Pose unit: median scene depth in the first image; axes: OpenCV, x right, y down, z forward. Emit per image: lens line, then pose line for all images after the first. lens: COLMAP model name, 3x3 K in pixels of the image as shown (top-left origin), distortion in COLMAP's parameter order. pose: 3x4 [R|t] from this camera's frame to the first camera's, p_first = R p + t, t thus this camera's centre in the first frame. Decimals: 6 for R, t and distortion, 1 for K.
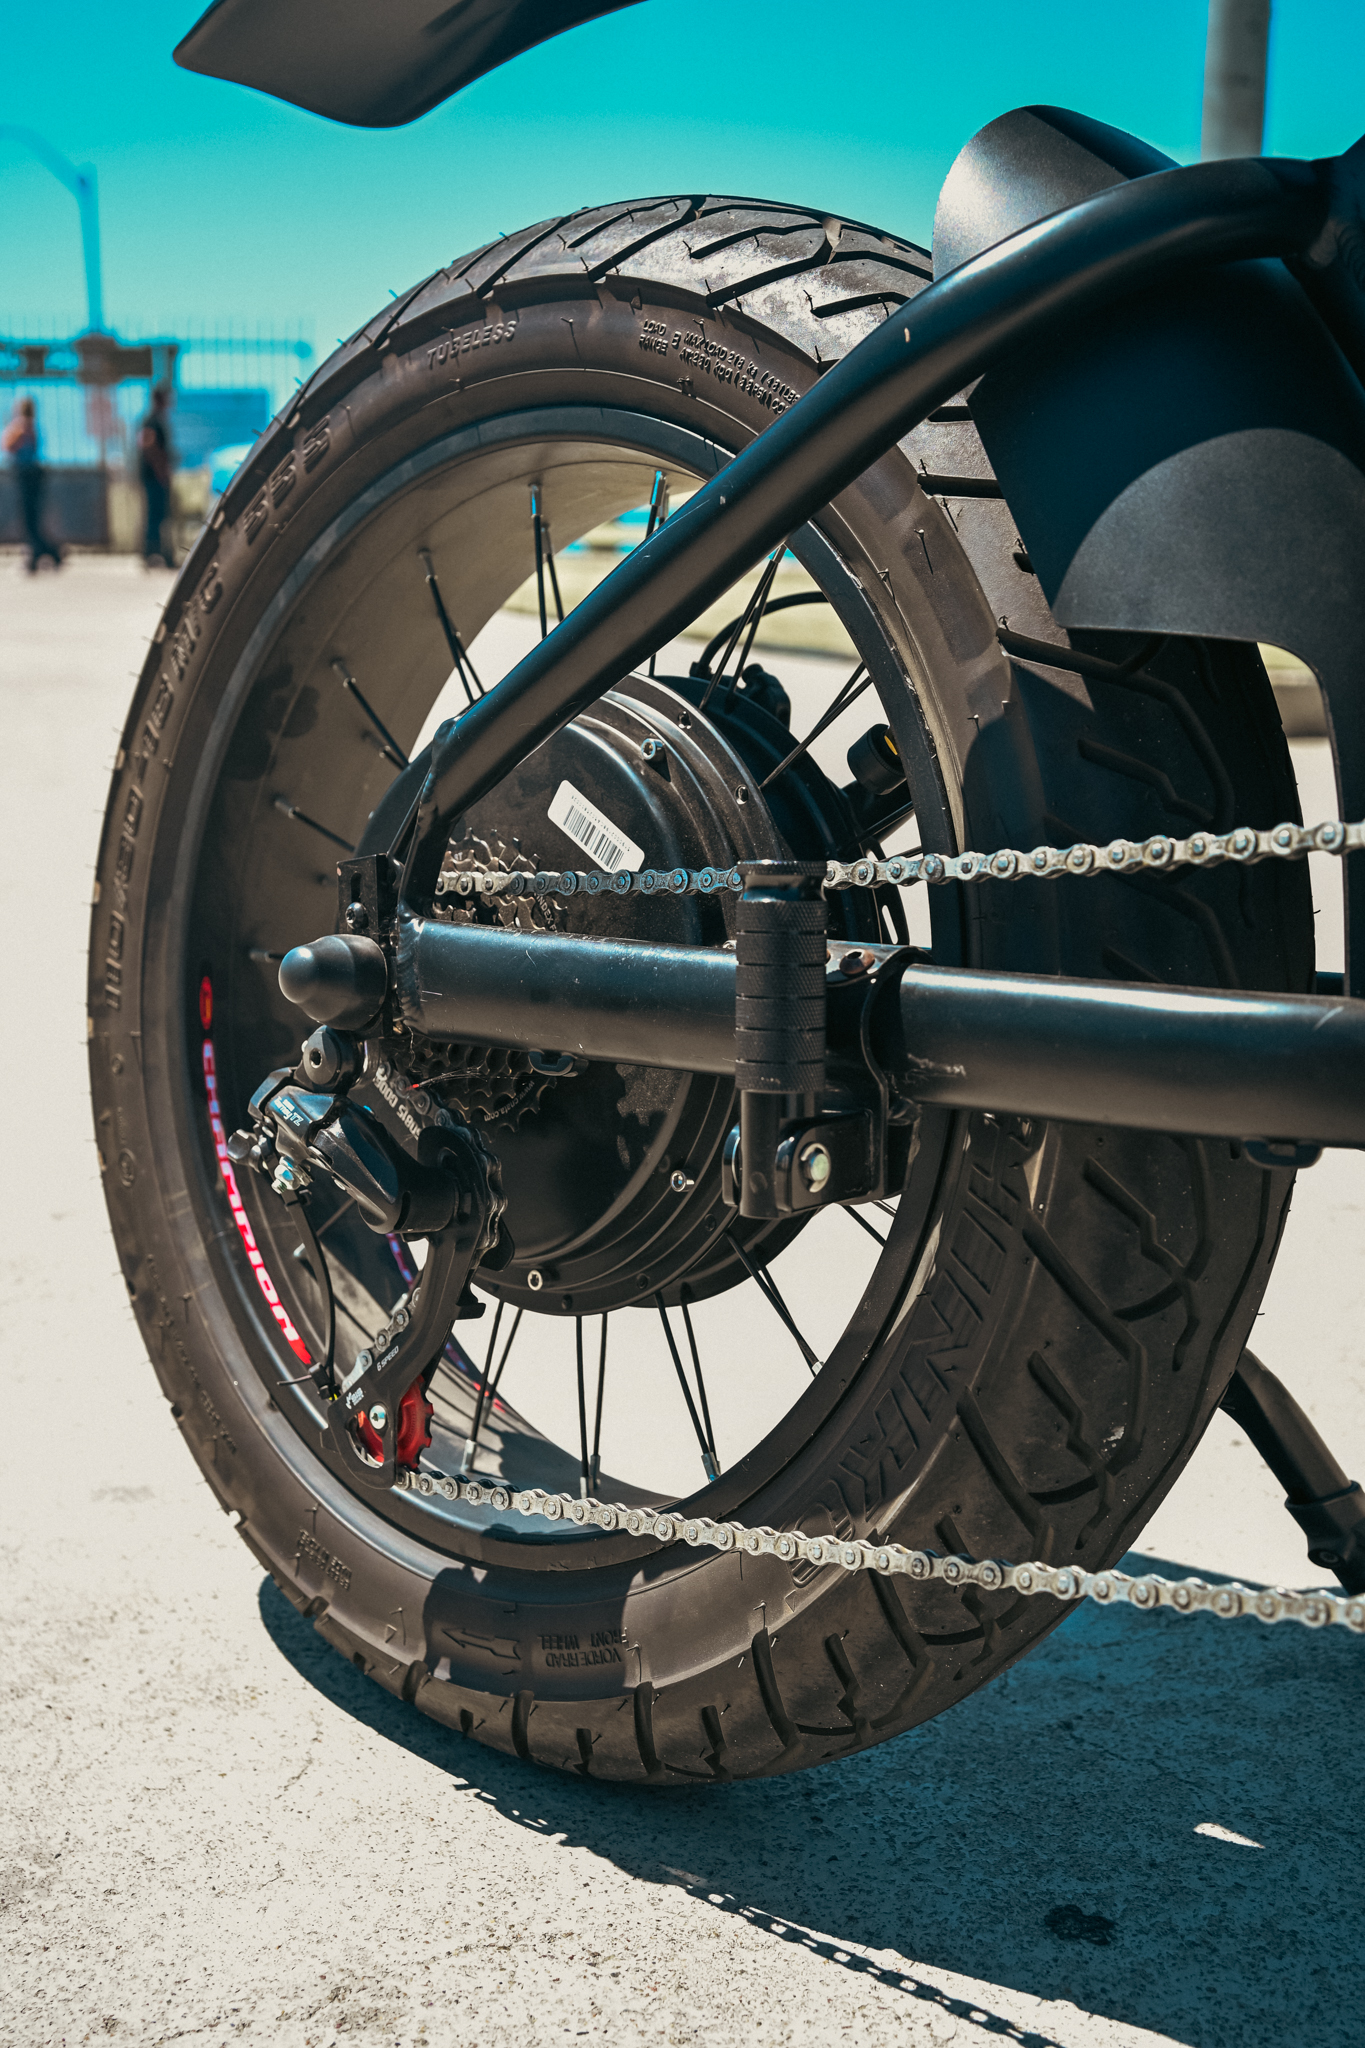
lens RADIAL K [[2415.0, 0, 671.8], [0, 2415.0, 1023.1], [0, 0, 1]] dist [0.048347, 0.000000]
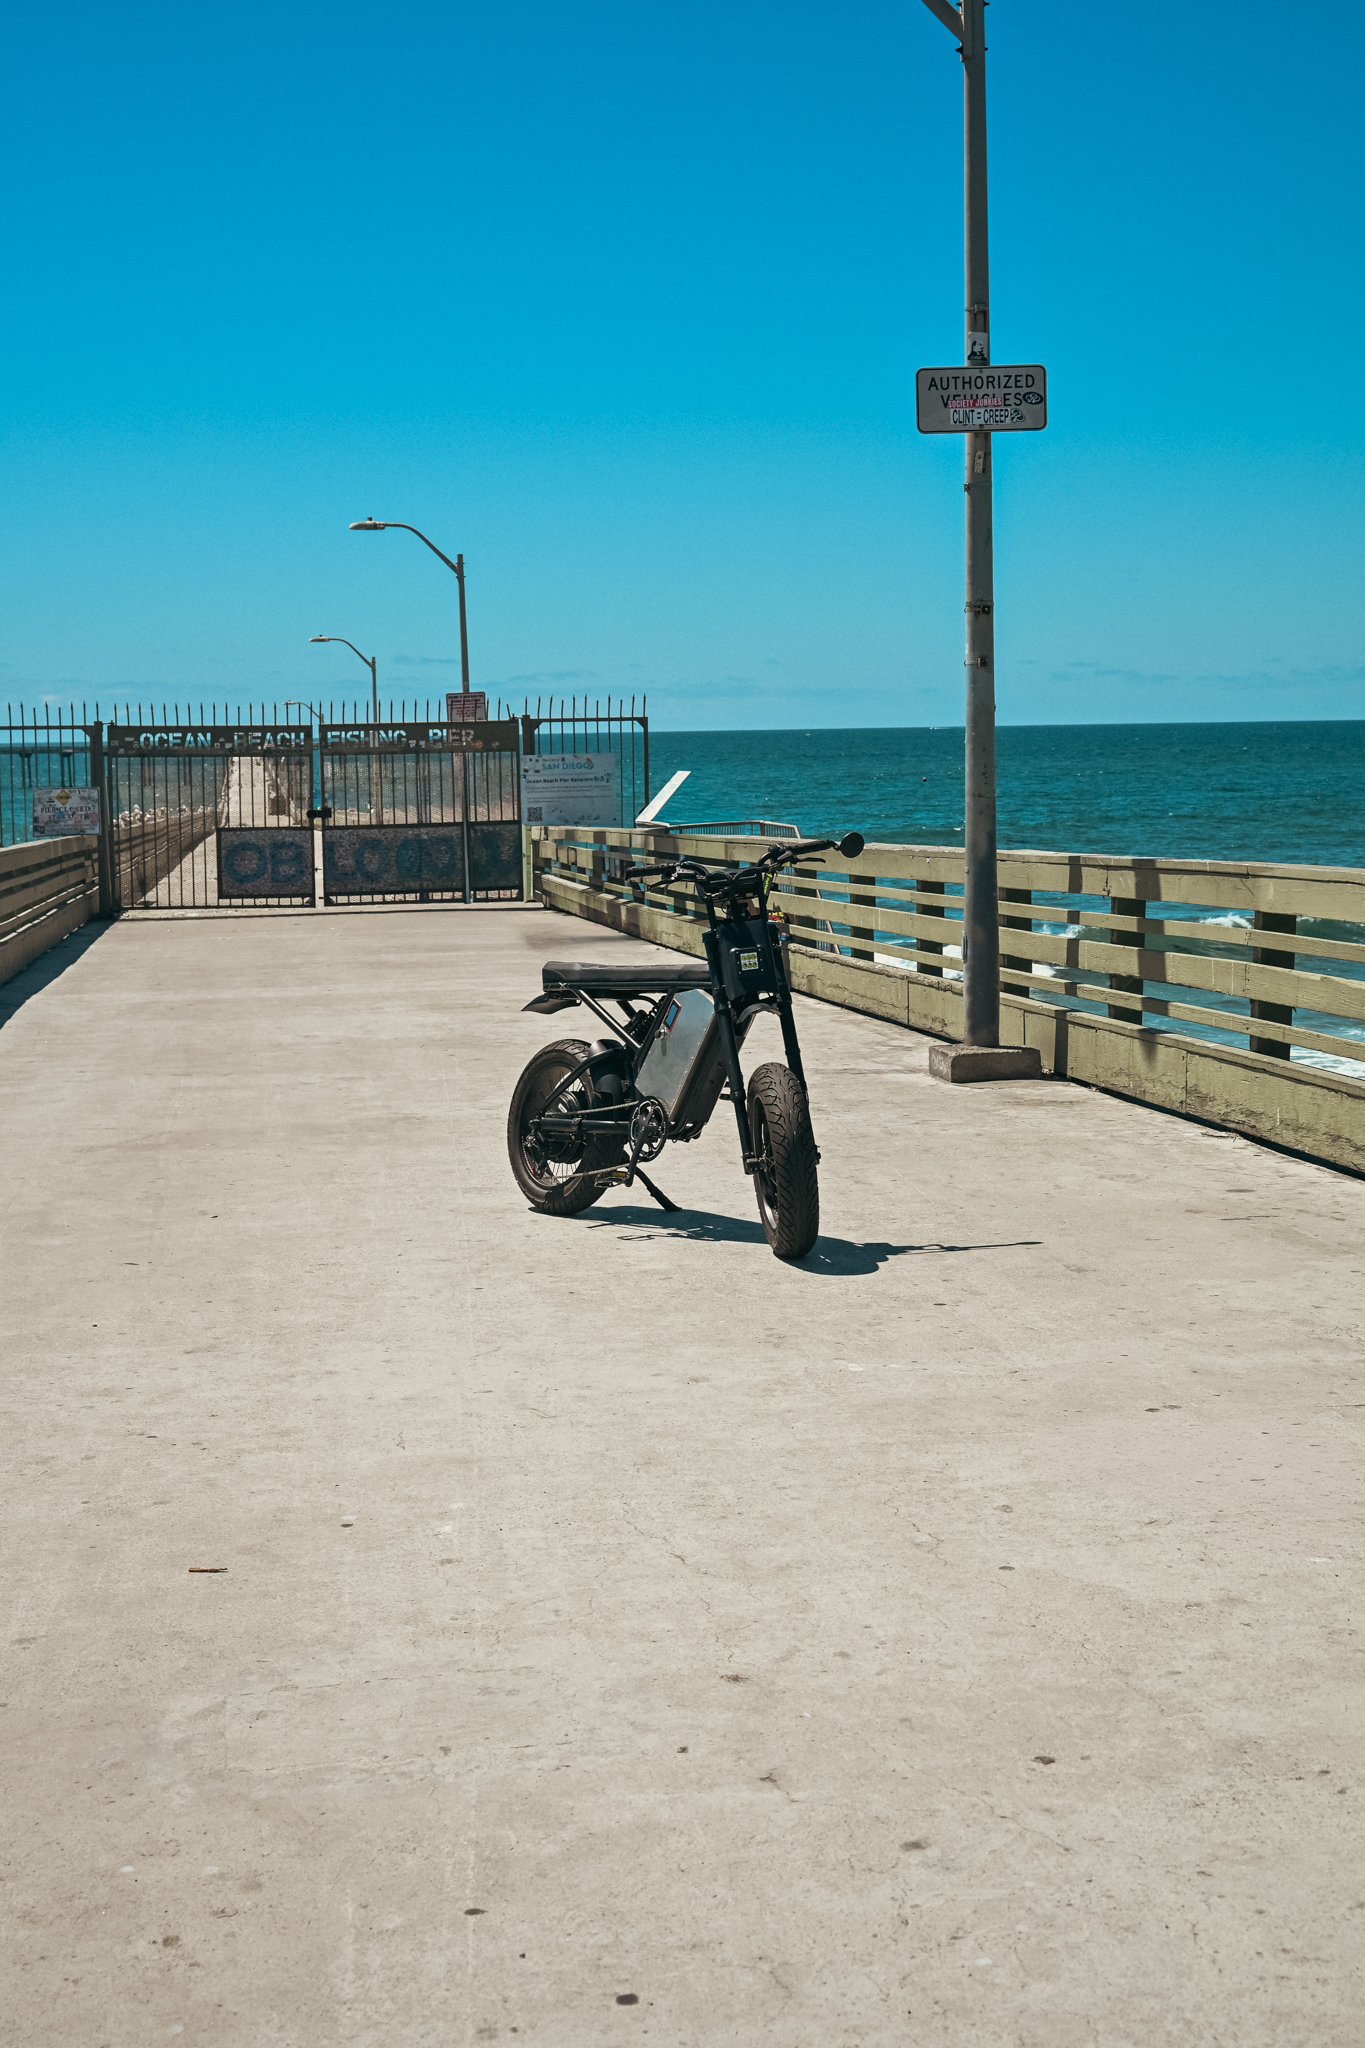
lens RADIAL K [[2839.9, 0, 667.8], [0, 2839.9, 1023.3], [0, 0, 1]] dist [0.002199, 0.000000]
pose [[0.988535, -0.003109, -0.150962, 1.946247], [-0.015439, 0.992467, -0.121535, 0.885495], [0.150203, 0.122472, 0.981040, -9.359445]]
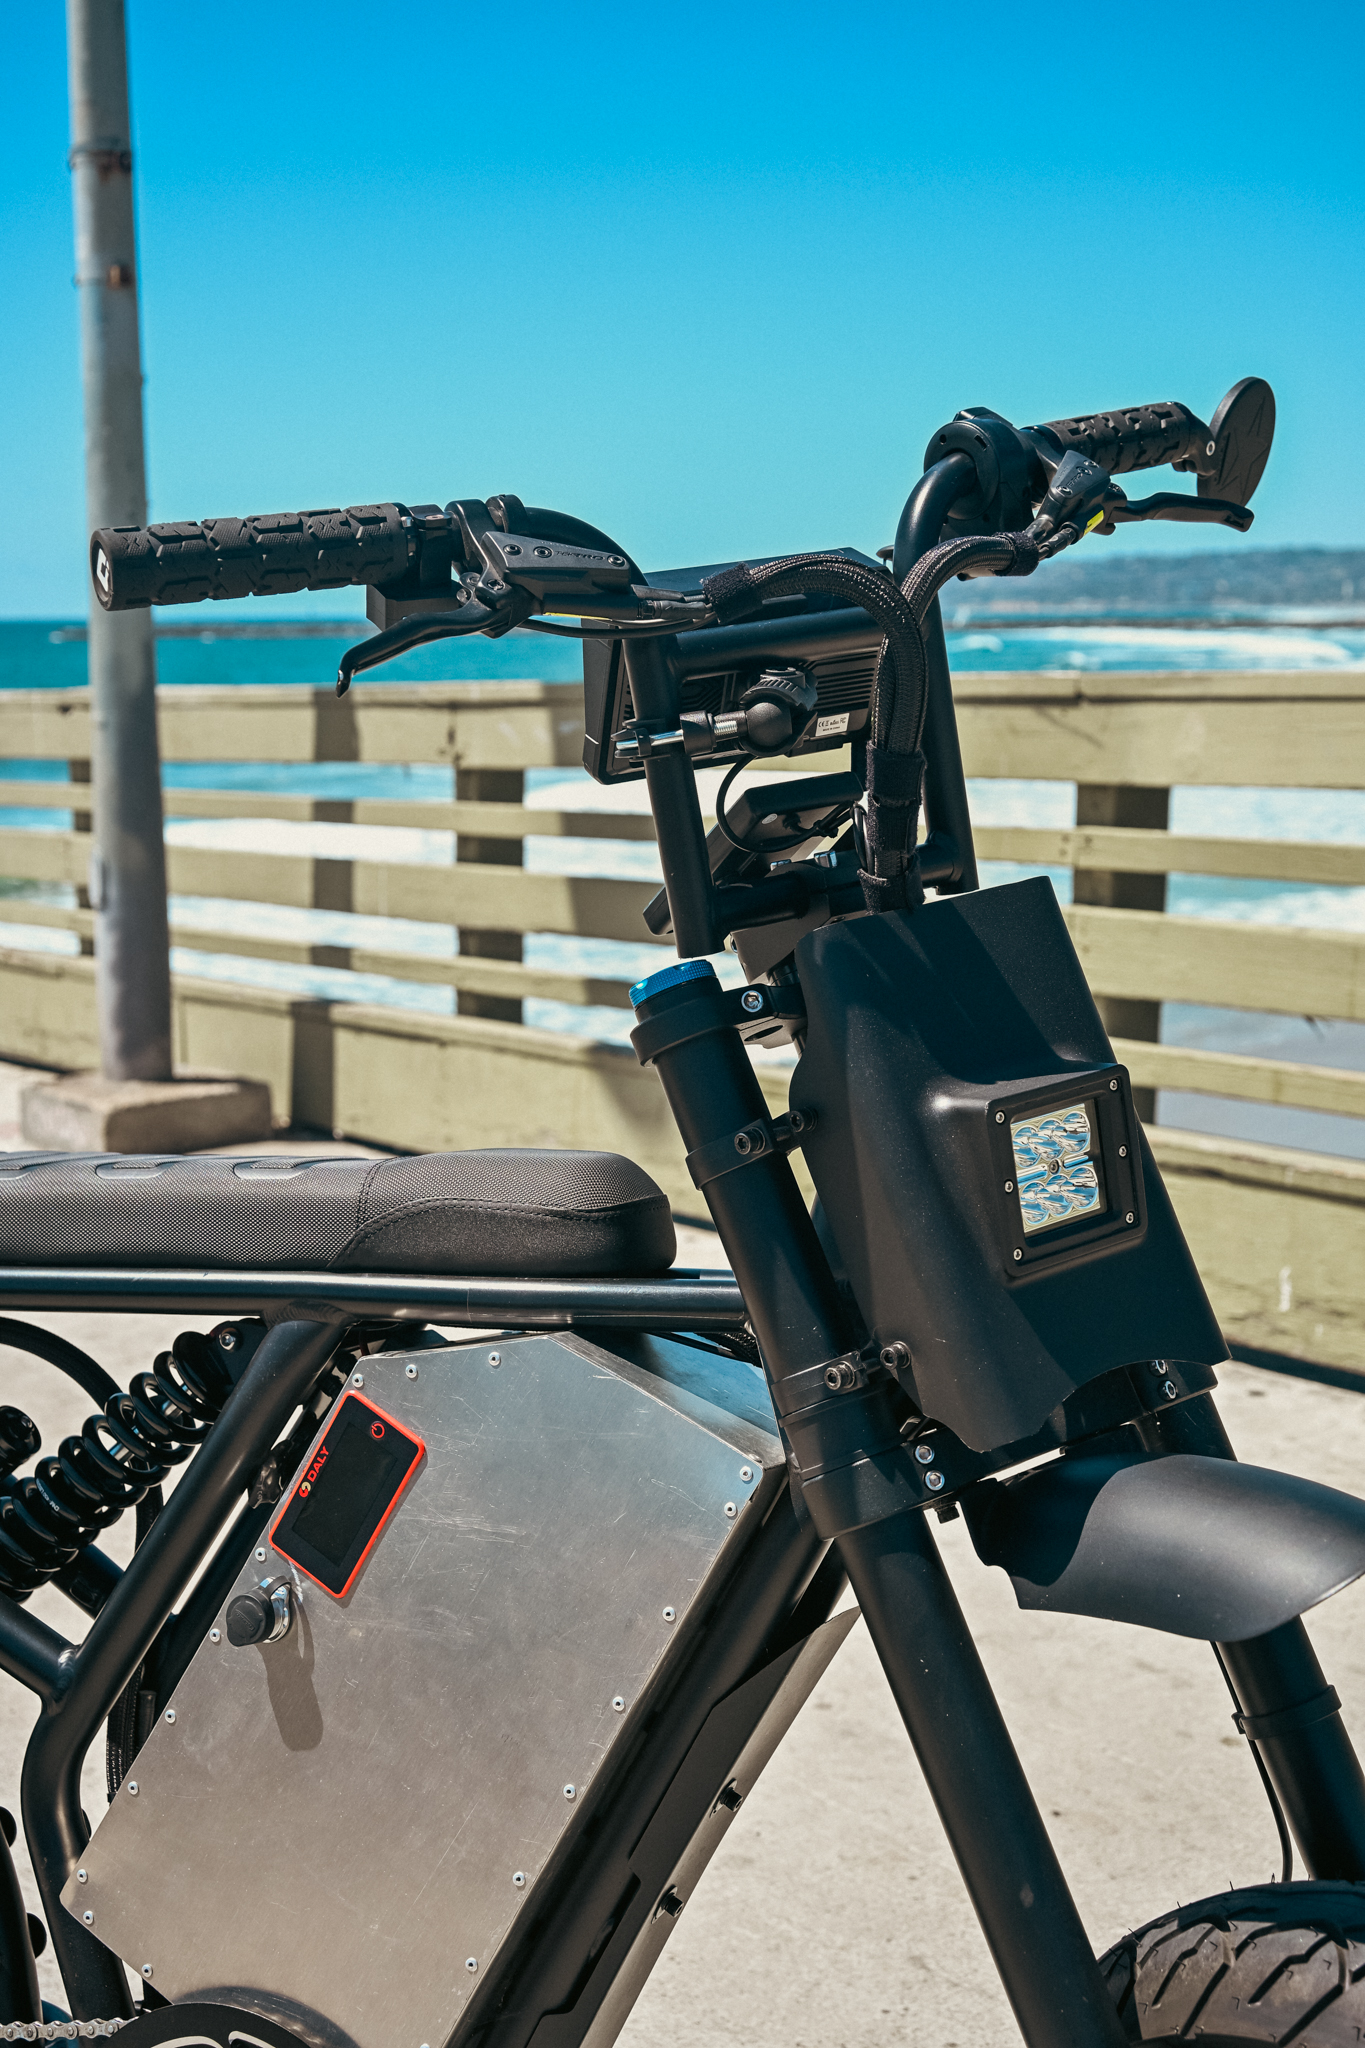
lens RADIAL K [[2642.9, 0, 683.9], [0, 2642.9, 1036.0], [0, 0, 1]] dist [0.012249, 0.000000]
pose [[0.930896, -0.069007, 0.358707, 0.118673], [0.093473, 0.994300, -0.051293, -0.520155], [-0.353123, 0.081278, 0.932040, -1.026998]]
